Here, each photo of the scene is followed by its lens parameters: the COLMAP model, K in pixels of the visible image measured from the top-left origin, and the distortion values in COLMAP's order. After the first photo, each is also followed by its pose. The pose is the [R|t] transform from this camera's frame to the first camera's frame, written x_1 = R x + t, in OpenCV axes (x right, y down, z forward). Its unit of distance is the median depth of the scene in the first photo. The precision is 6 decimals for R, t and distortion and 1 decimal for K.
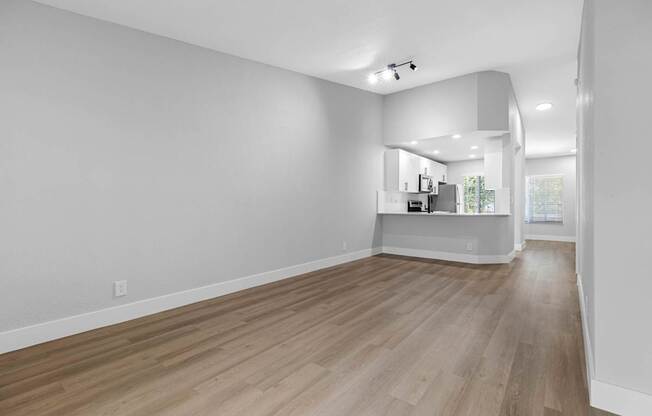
lens RADIAL K [[298.5, 0, 326.0], [0, 298.5, 208.0], [0, 0, 1]] dist [0.001777, 0.000196]
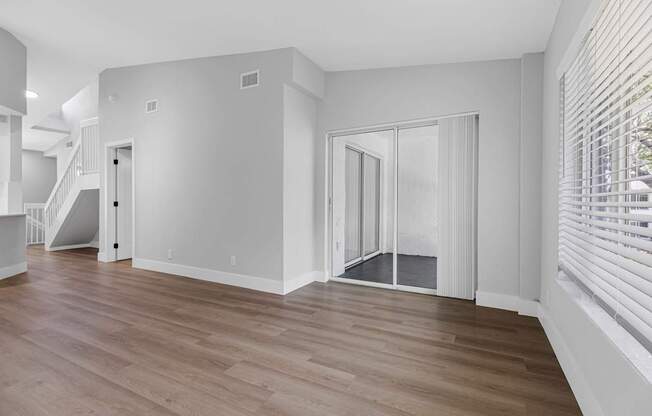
lens RADIAL K [[295.0, 0, 328.1], [0, 295.0, 198.8], [0, 0, 1]] dist [0.003301, 0.000372]
pose [[-0.175224, 0.001715, 0.984527, -0.834258], [0.013605, 0.999907, 0.000679, -0.020534], [-0.984435, 0.013514, -0.175231, 0.678462]]
